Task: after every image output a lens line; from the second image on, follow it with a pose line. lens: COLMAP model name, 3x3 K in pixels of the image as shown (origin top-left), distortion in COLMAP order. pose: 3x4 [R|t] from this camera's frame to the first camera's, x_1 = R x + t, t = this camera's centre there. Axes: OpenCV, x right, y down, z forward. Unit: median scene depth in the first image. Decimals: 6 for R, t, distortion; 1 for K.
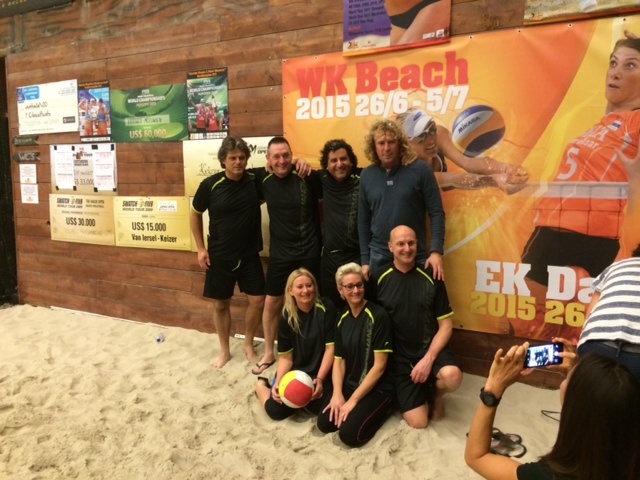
lens RADIAL K [[552.6, 0, 317.0], [0, 552.6, 242.4], [0, 0, 1]] dist [0.095388, -0.115730]
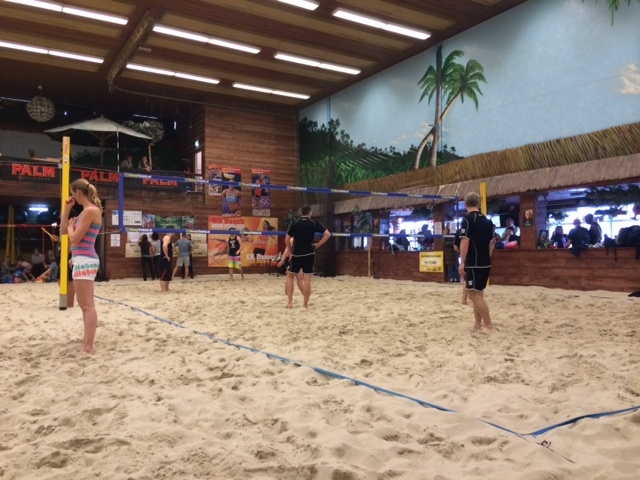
lens RADIAL K [[552.6, 0, 320.9], [0, 552.6, 239.0], [0, 0, 1]] dist [0.095388, -0.115730]
pose [[0.477811, 0.015471, 0.878327, -3.017501], [0.093724, 0.993240, -0.068481, 0.235870], [-0.873449, 0.115041, 0.473131, -1.662140]]
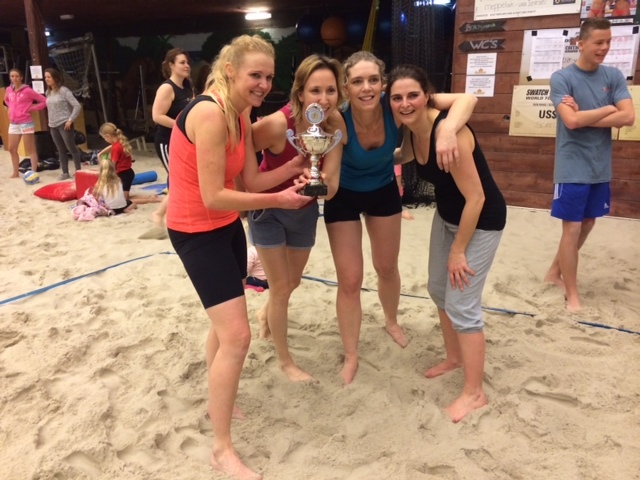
lens RADIAL K [[552.6, 0, 320.5], [0, 552.6, 238.1], [0, 0, 1]] dist [0.095388, -0.115730]
pose [[0.999701, -0.004070, -0.024102, -0.841588], [0.008039, 0.985933, 0.166945, 0.006708], [0.023083, -0.167089, 0.985672, 0.025796]]
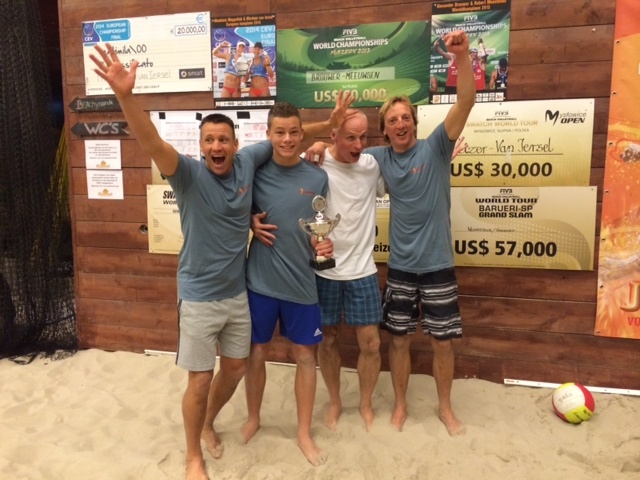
lens RADIAL K [[552.6, 0, 320.2], [0, 552.6, 237.8], [0, 0, 1]] dist [0.095388, -0.115730]
pose [[0.965591, -0.036275, 0.257525, -0.486603], [0.031483, 0.999246, 0.022707, -0.034474], [-0.258154, -0.013818, 0.966005, 0.326106]]
